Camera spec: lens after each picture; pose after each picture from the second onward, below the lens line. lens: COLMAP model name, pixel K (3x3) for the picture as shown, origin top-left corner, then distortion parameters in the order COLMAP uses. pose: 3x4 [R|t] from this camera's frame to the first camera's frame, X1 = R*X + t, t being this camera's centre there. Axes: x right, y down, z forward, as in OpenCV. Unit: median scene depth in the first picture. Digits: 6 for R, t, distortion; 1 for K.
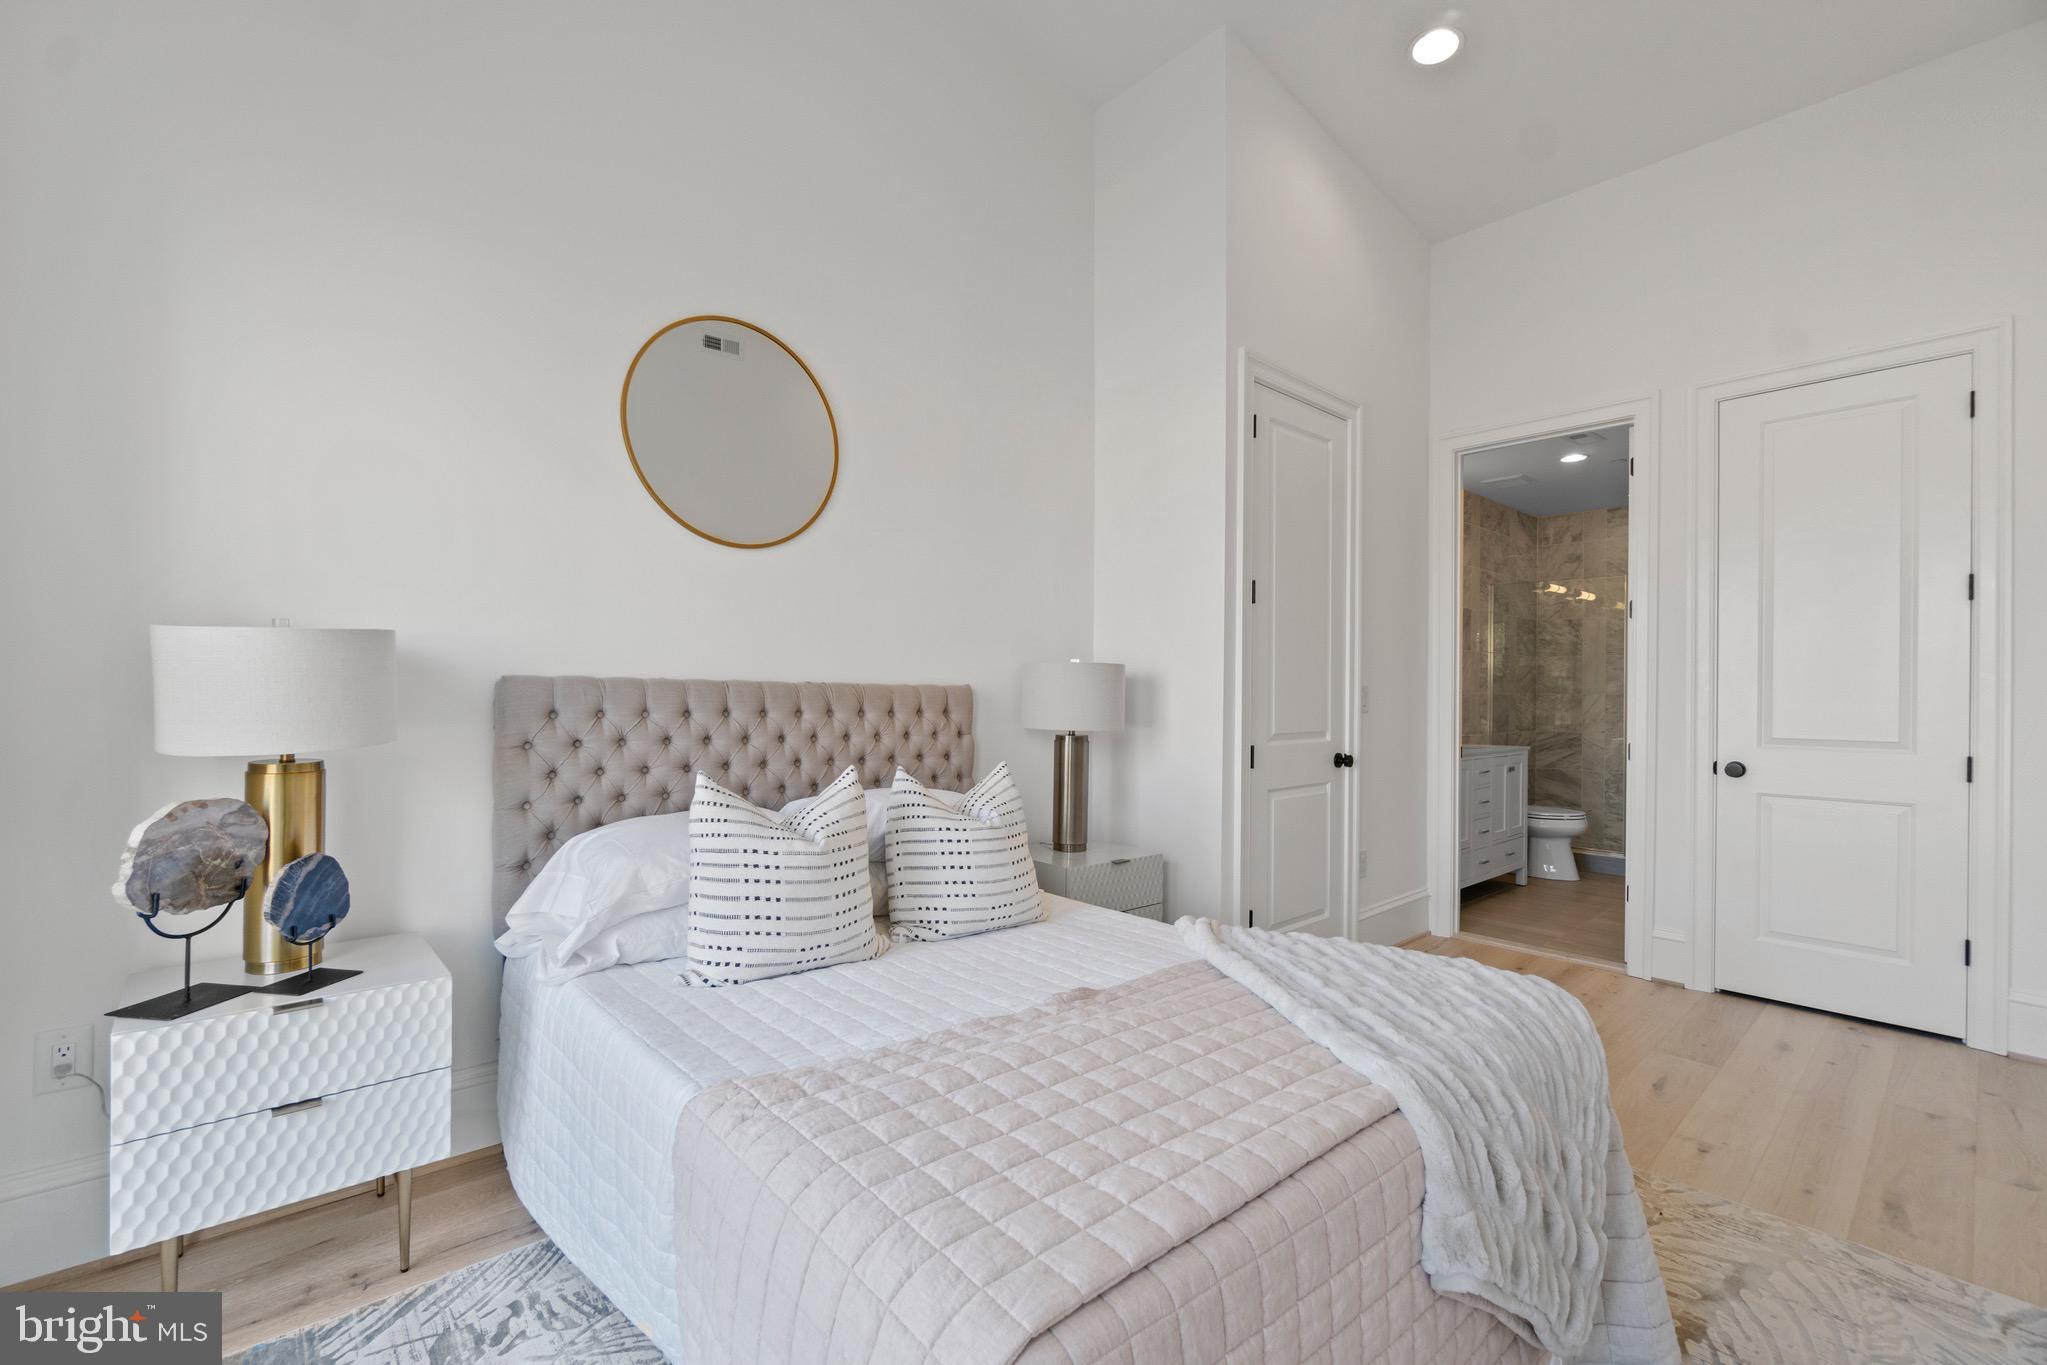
lens RADIAL K [[885.0, 0, 1005.9], [0, 885.0, 682.7], [0, 0, 1]] dist [-0.003791, 0.000150]
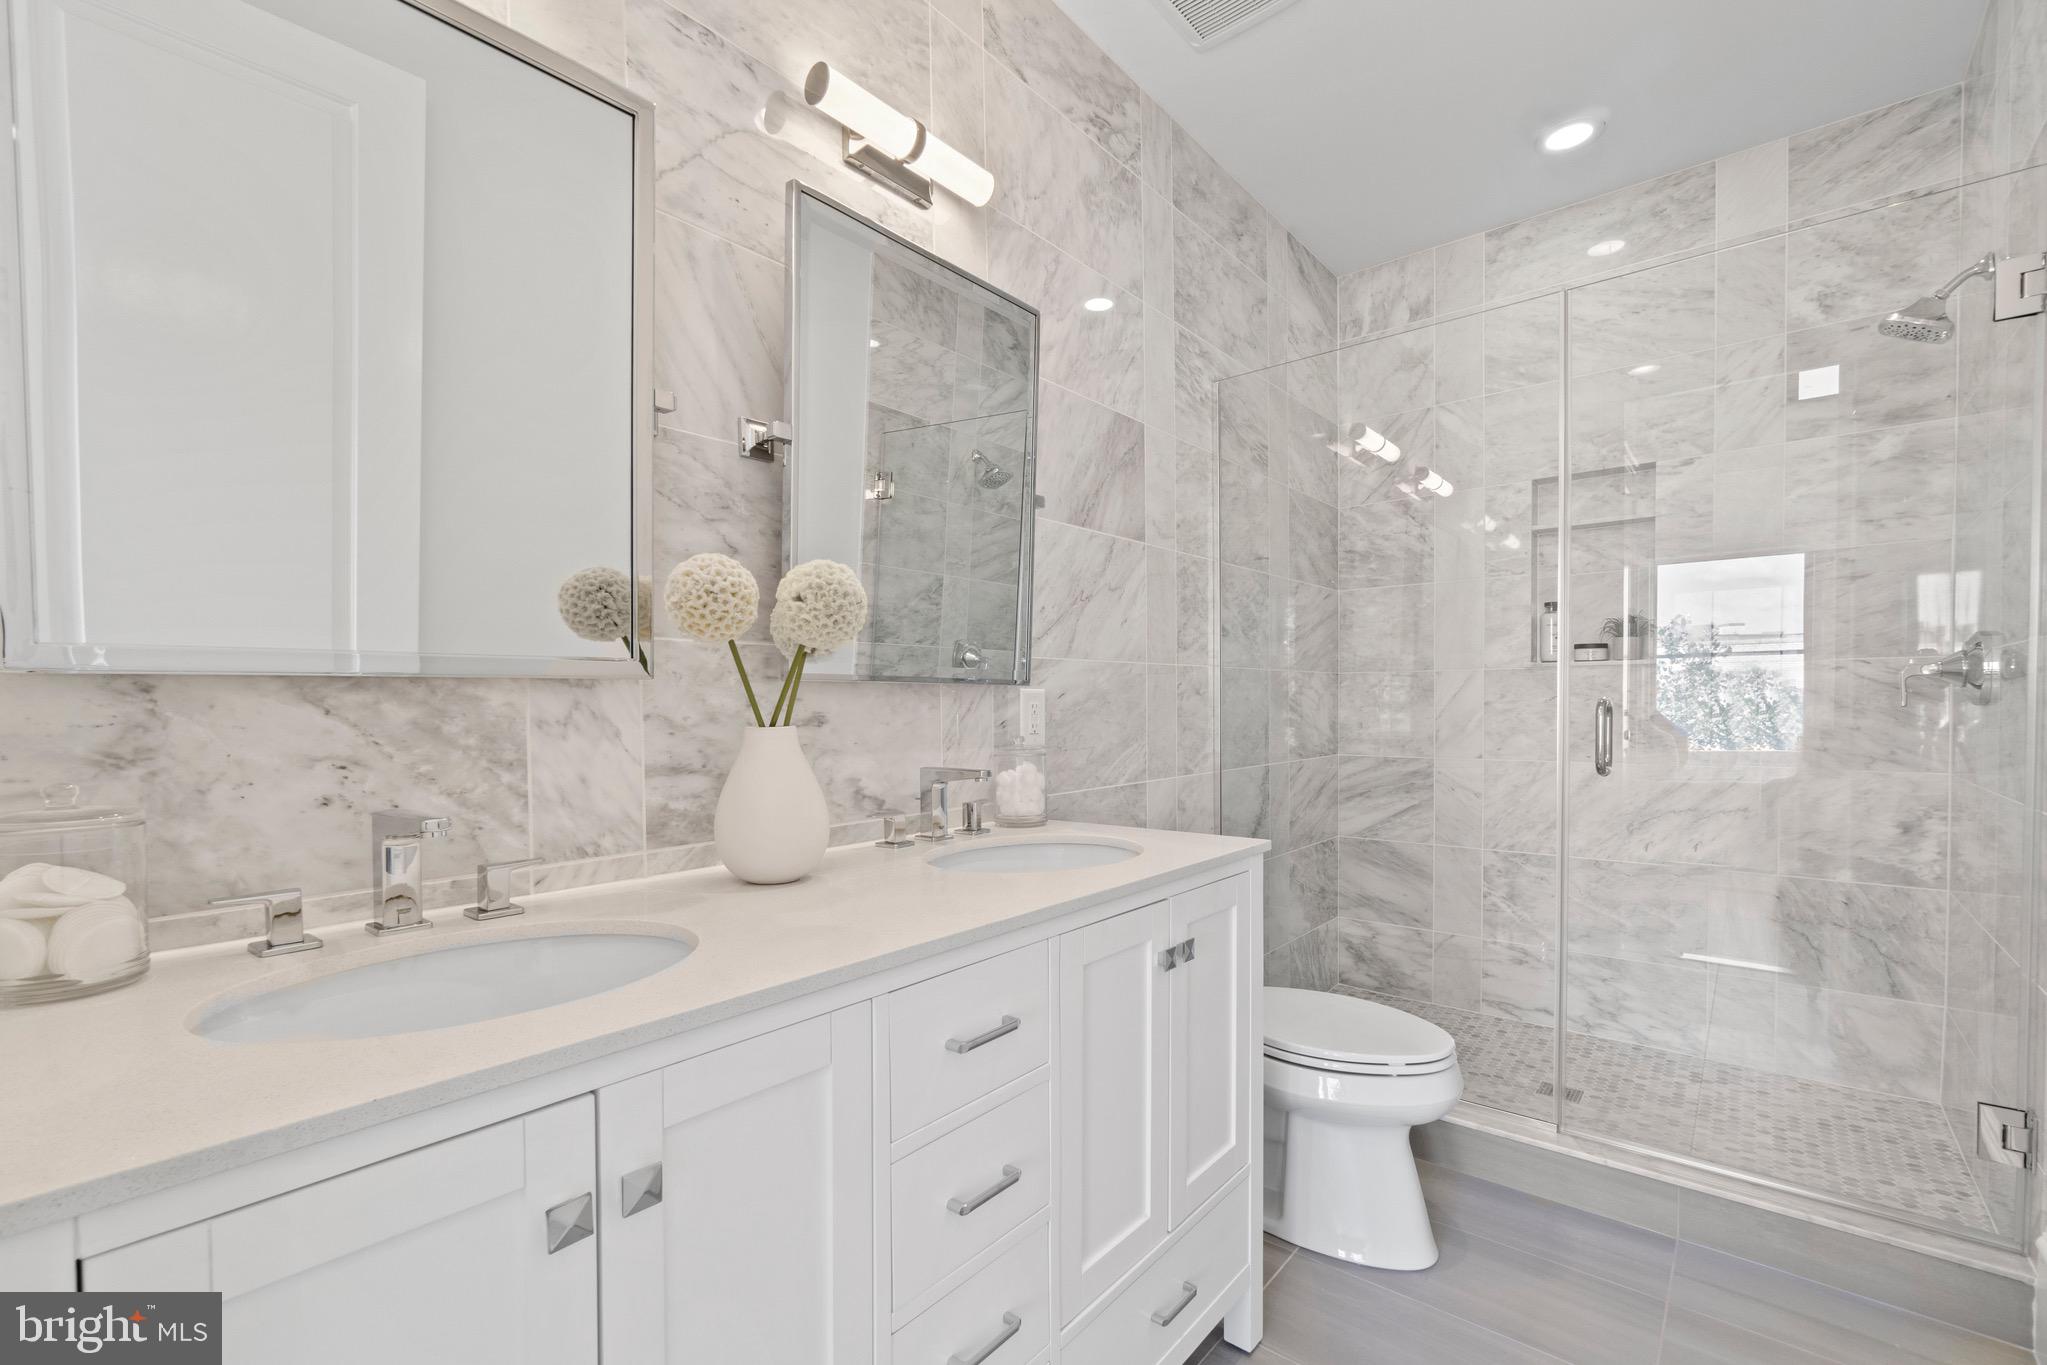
lens RADIAL K [[885.0, 0, 1005.9], [0, 885.0, 682.7], [0, 0, 1]] dist [-0.003791, 0.000150]
pose [[0.990342, -0.005751, 0.138528, 0.377508], [0.005891, 0.999982, -0.000602, 0.018057], [-0.138522, 0.001412, 0.990358, 0.588594]]
